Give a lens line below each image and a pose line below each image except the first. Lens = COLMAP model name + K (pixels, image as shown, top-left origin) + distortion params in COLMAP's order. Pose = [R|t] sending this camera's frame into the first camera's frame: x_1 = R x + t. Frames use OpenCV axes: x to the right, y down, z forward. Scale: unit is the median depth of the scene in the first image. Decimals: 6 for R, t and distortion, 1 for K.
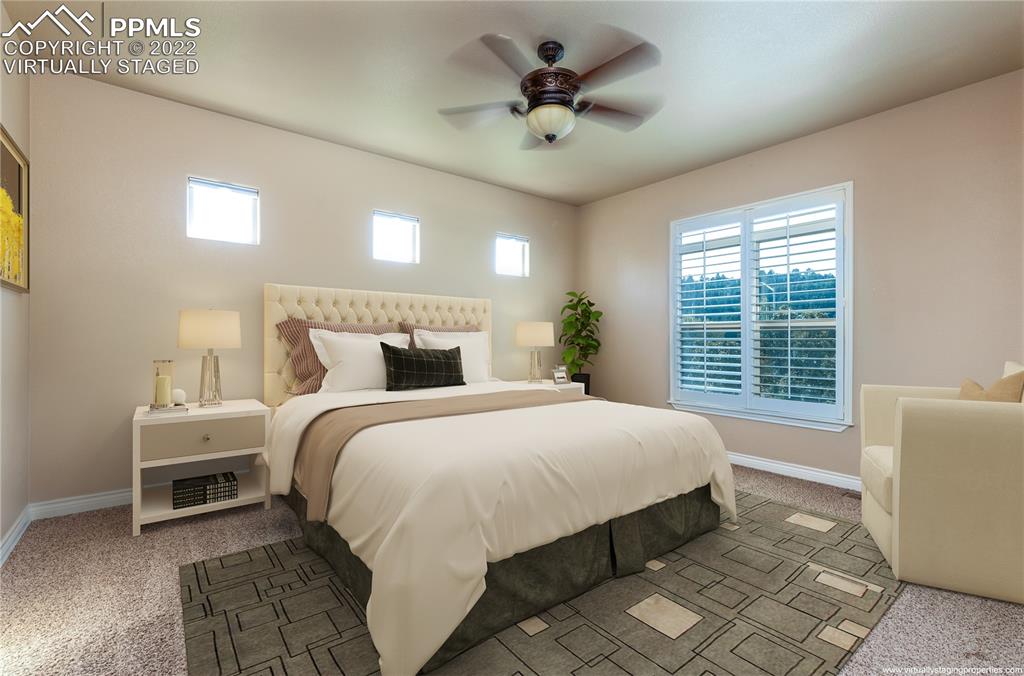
lens RADIAL K [[441.5, 0, 468.4], [0, 441.5, 344.4], [0, 0, 1]] dist [-0.000522, -0.000078]
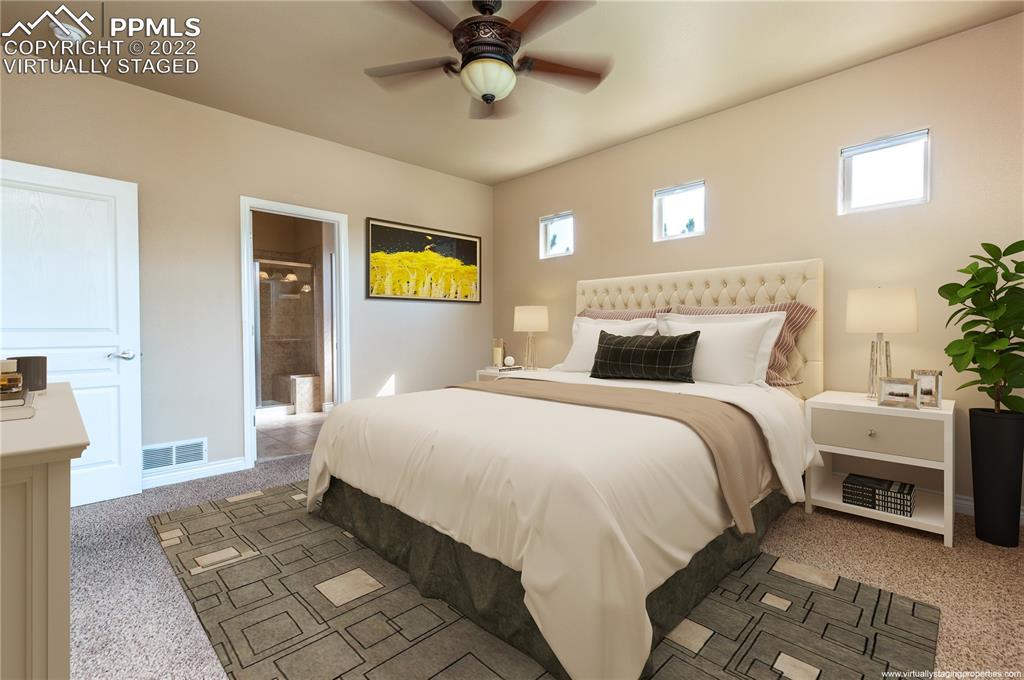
lens RADIAL K [[463.9, 0, 512.0], [0, 463.9, 340.0], [0, 0, 1]] dist [-0.000533, -0.000142]
pose [[0.167837, 0.025042, -0.985497, 0.725928], [0.002713, 0.999662, 0.025864, -0.005501], [0.985811, -0.007014, 0.167712, 0.534309]]
